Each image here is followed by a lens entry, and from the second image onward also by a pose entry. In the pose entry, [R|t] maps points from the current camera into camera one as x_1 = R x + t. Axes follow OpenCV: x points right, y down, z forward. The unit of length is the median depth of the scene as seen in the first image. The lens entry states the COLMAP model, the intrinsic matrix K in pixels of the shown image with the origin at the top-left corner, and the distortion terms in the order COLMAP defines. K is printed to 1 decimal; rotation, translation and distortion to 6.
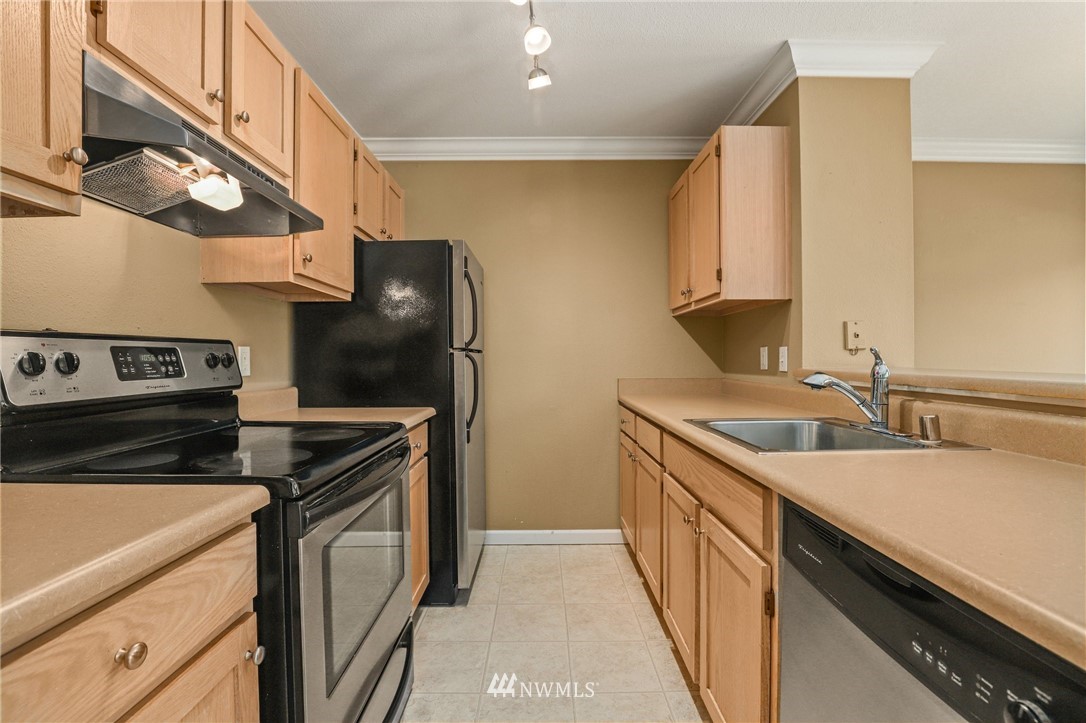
lens RADIAL K [[504.3, 0, 542.6], [0, 504.3, 362.7], [0, 0, 1]] dist [-0.035249, 0.006976]
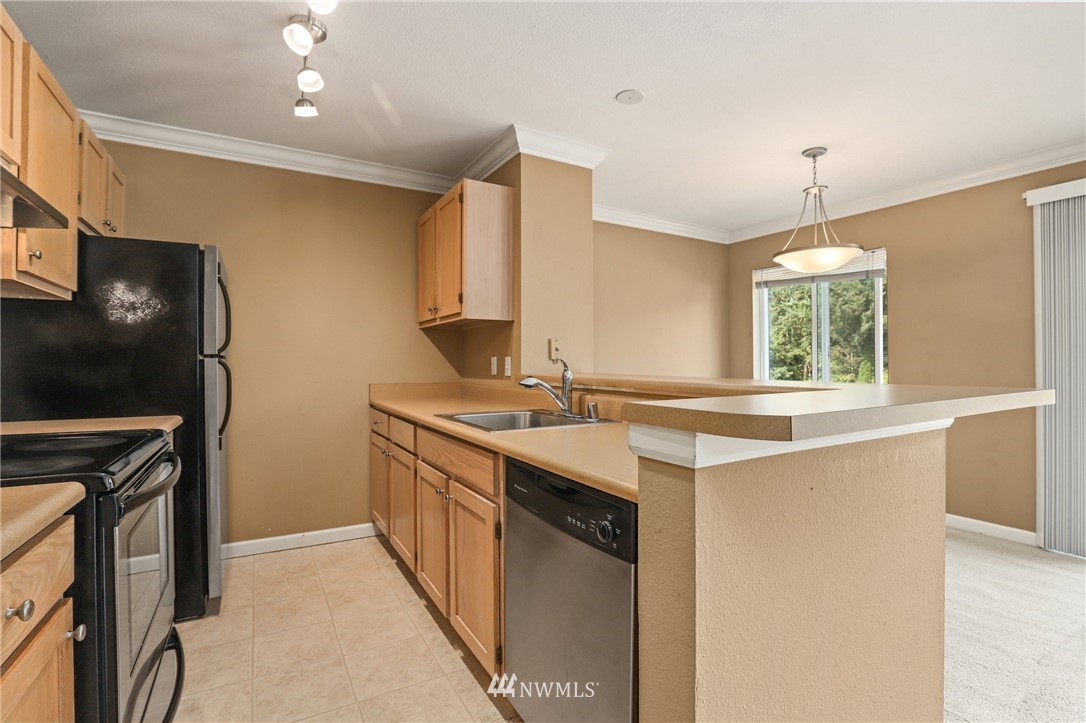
lens RADIAL K [[504.3, 0, 548.6], [0, 504.3, 359.6], [0, 0, 1]] dist [-0.035249, 0.006976]
pose [[0.865800, 0.009160, 0.500306, -0.090688], [-0.000321, 0.999842, -0.017750, -0.002082], [-0.500390, 0.015207, 0.865667, -0.205392]]
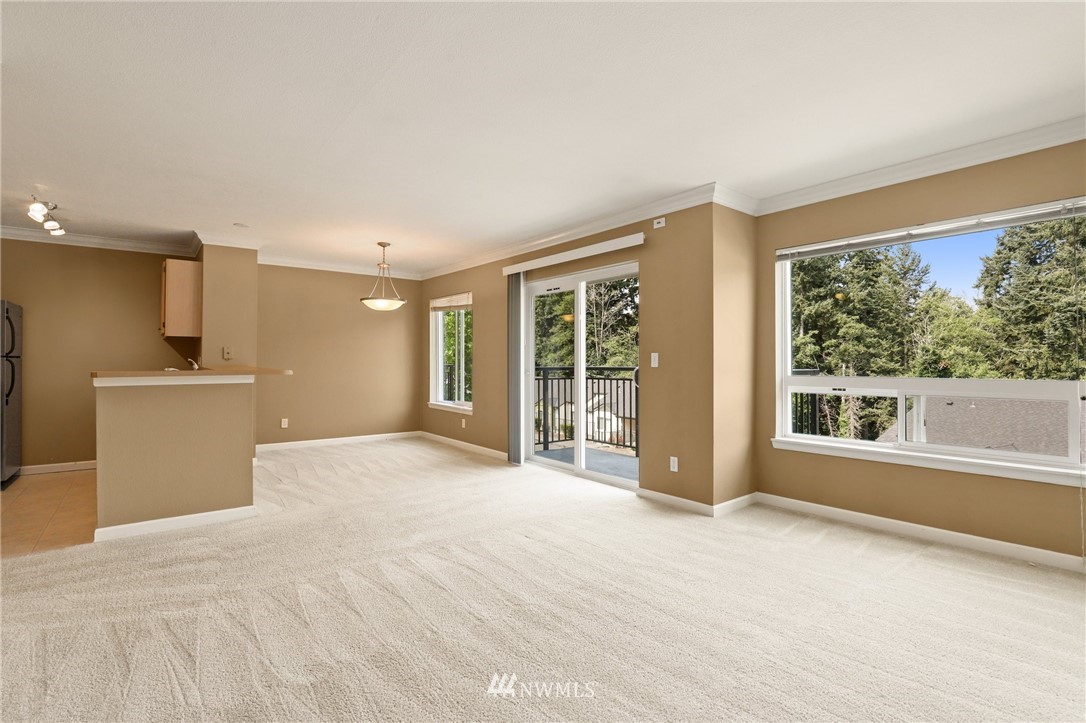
lens RADIAL K [[504.3, 0, 543.7], [0, 504.3, 355.2], [0, 0, 1]] dist [-0.035249, 0.006976]
pose [[0.787887, 0.013708, 0.615668, 0.370090], [-0.002428, 0.999814, -0.019153, -0.000633], [-0.615816, 0.013596, 0.787773, -2.019984]]
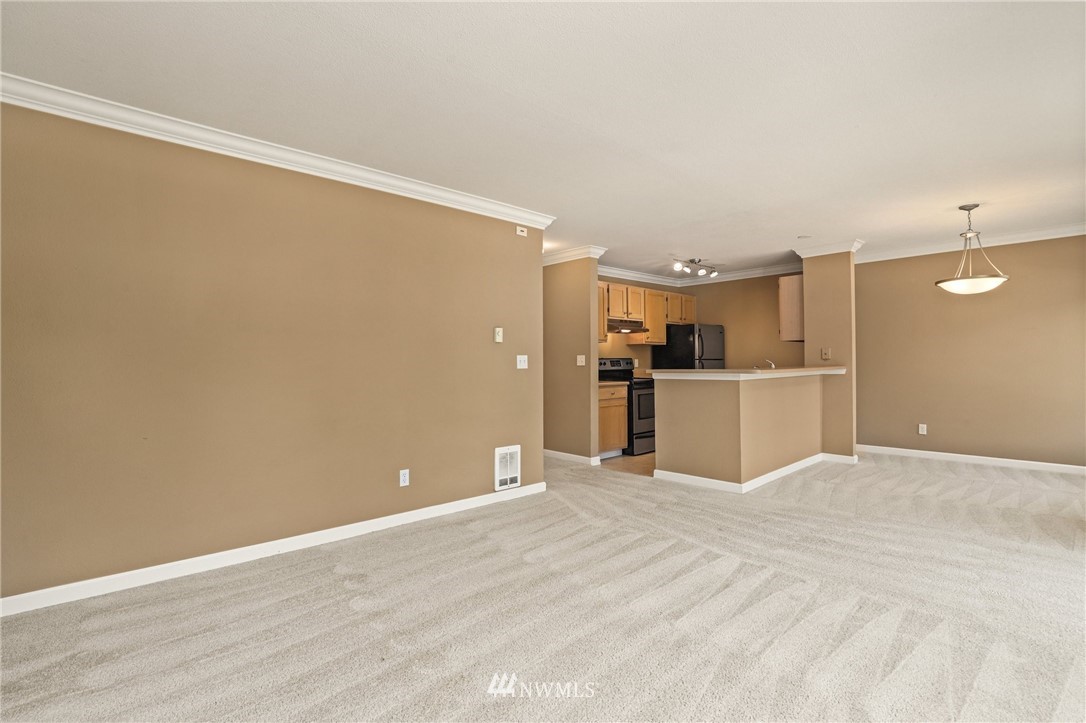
lens RADIAL K [[504.3, 0, 546.7], [0, 504.3, 355.4], [0, 0, 1]] dist [-0.035249, 0.006976]
pose [[0.673235, -0.009058, -0.739373, 1.700239], [-0.001393, 0.999908, -0.013518, -0.008072], [0.739427, 0.010131, 0.673160, -2.000837]]
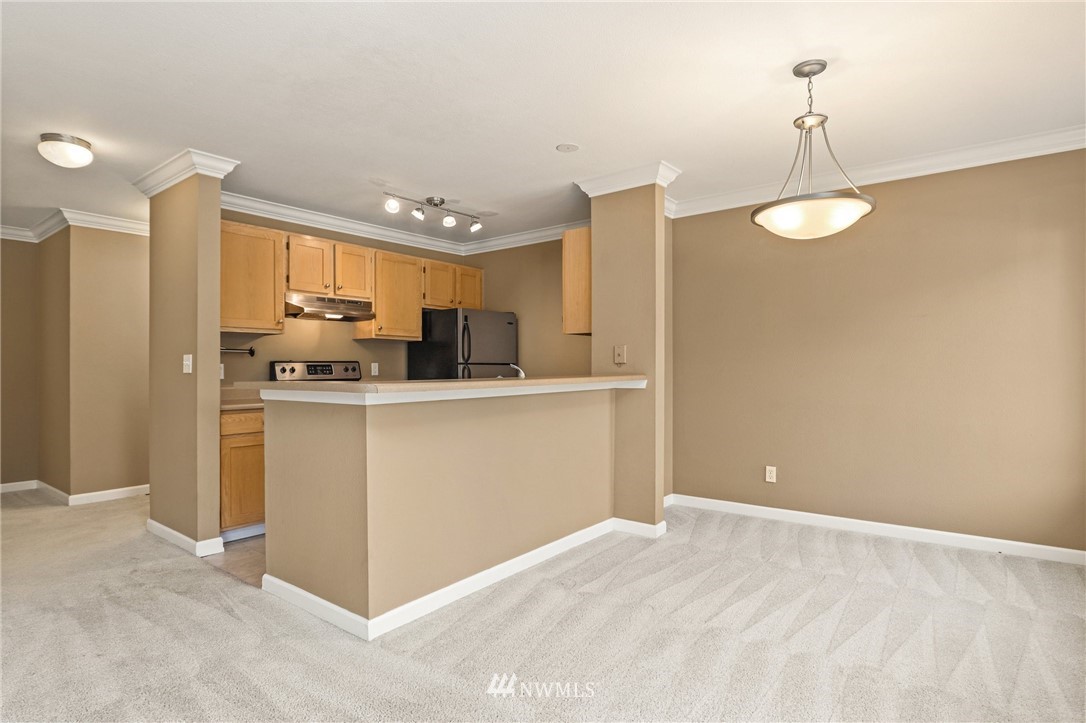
lens RADIAL K [[564.6, 0, 548.6], [0, 564.6, 371.7], [0, 0, 1]] dist [-0.016298, -0.000349]
pose [[0.787409, 0.007890, -0.616381, 1.677573], [-0.004977, 0.999967, 0.006442, -0.011052], [0.616411, -0.002005, 0.787422, -0.607465]]
